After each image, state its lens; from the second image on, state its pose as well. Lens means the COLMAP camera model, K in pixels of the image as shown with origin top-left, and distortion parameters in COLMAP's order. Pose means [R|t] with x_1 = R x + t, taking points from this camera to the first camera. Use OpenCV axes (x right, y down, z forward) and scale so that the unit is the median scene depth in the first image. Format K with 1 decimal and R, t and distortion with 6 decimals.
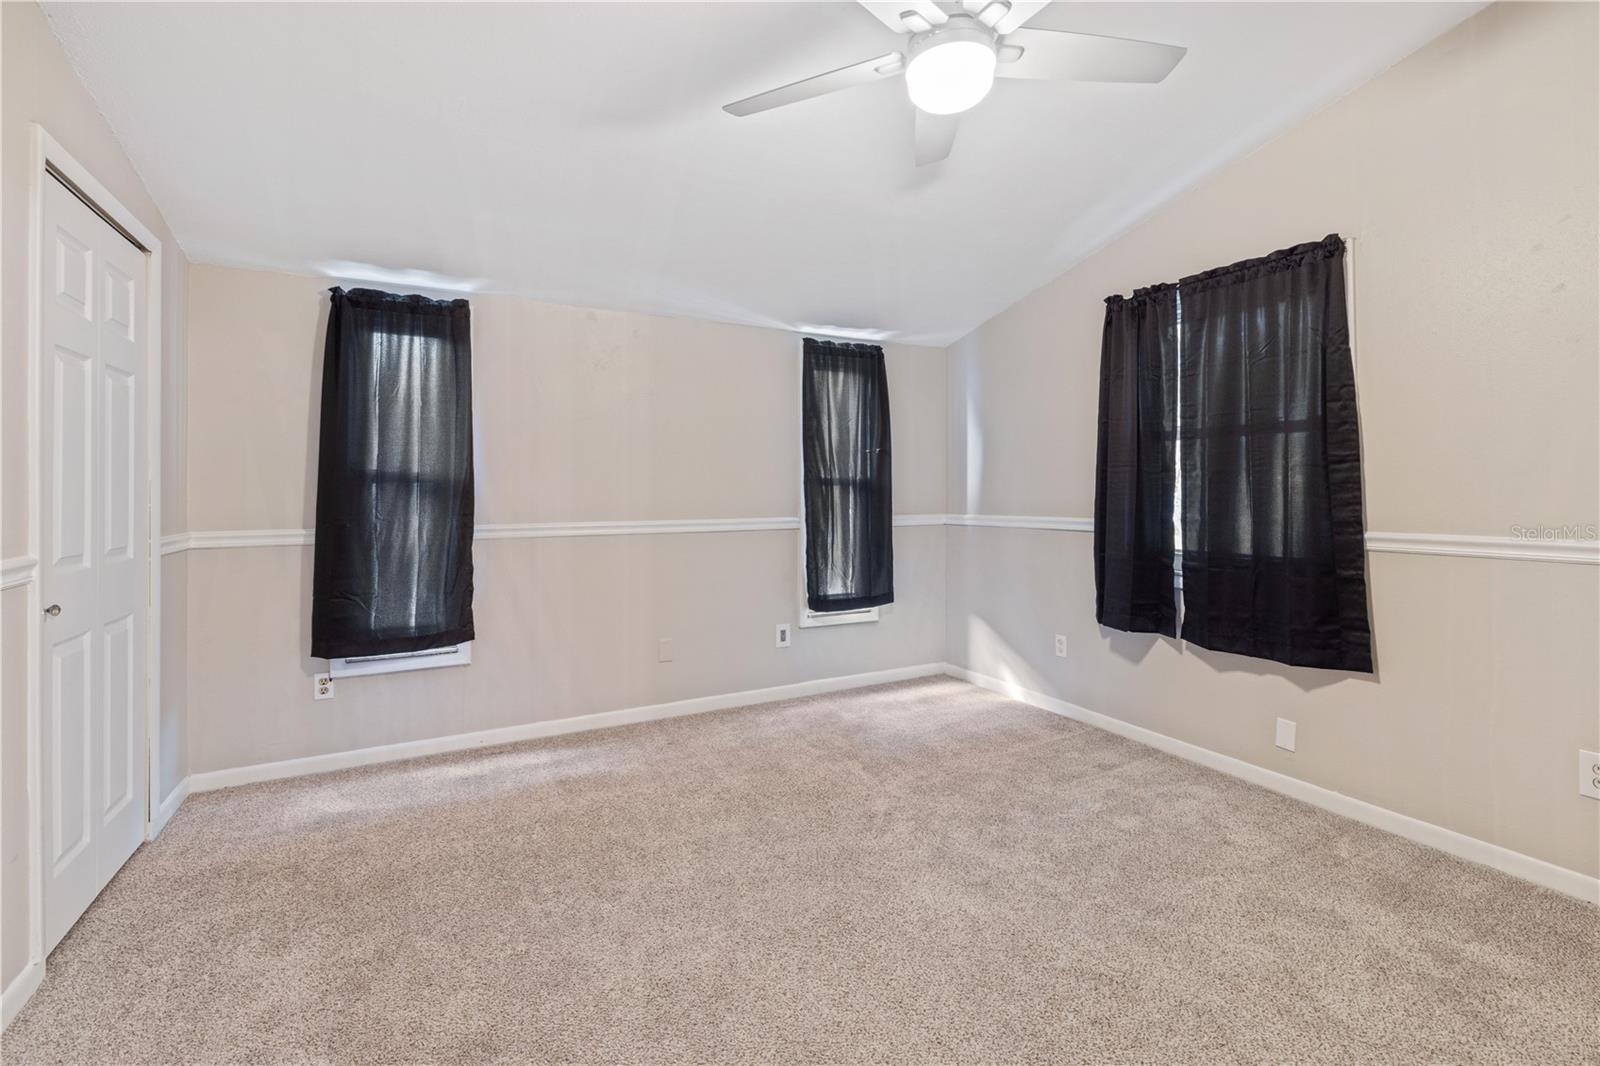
lens RADIAL K [[699.7, 0, 796.9], [0, 699.7, 488.5], [0, 0, 1]] dist [-0.001117, -0.000102]
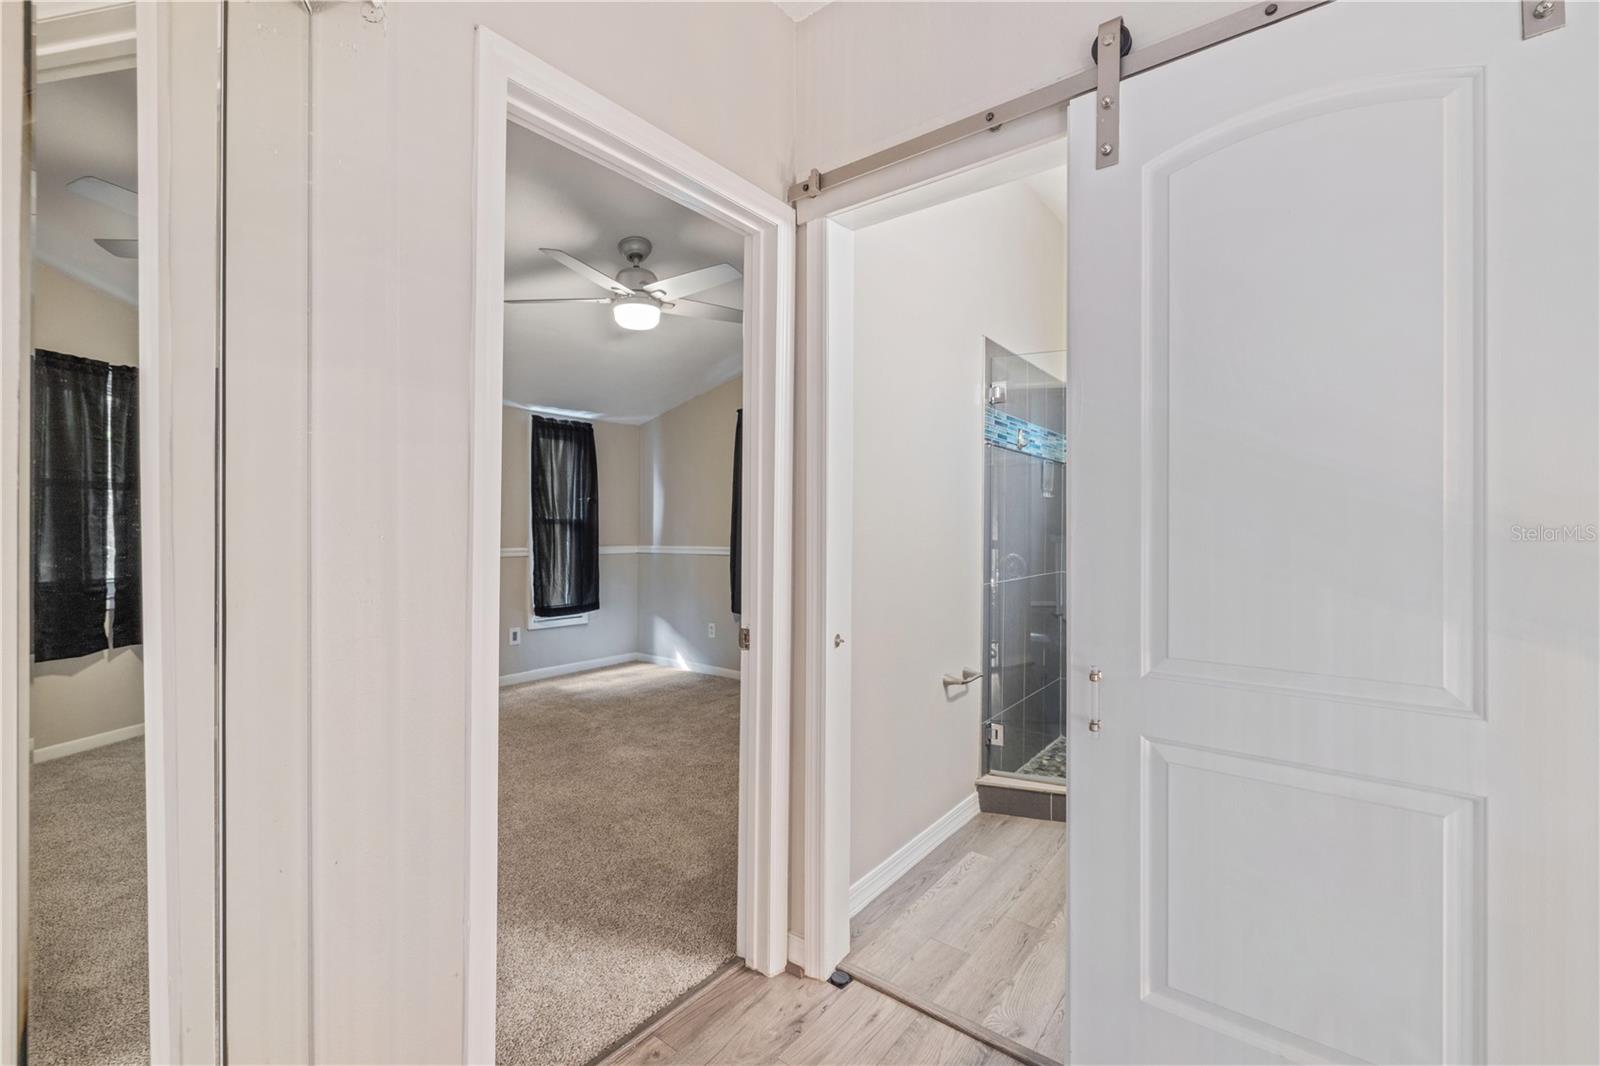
lens RADIAL K [[675.6, 0, 787.8], [0, 675.6, 529.2], [0, 0, 1]] dist [-0.001961, -0.000182]
pose [[0.913323, 0.006573, 0.407182, -0.069385], [-0.008703, 0.999956, 0.003379, -0.003455], [-0.407142, -0.006629, 0.913341, -0.387772]]
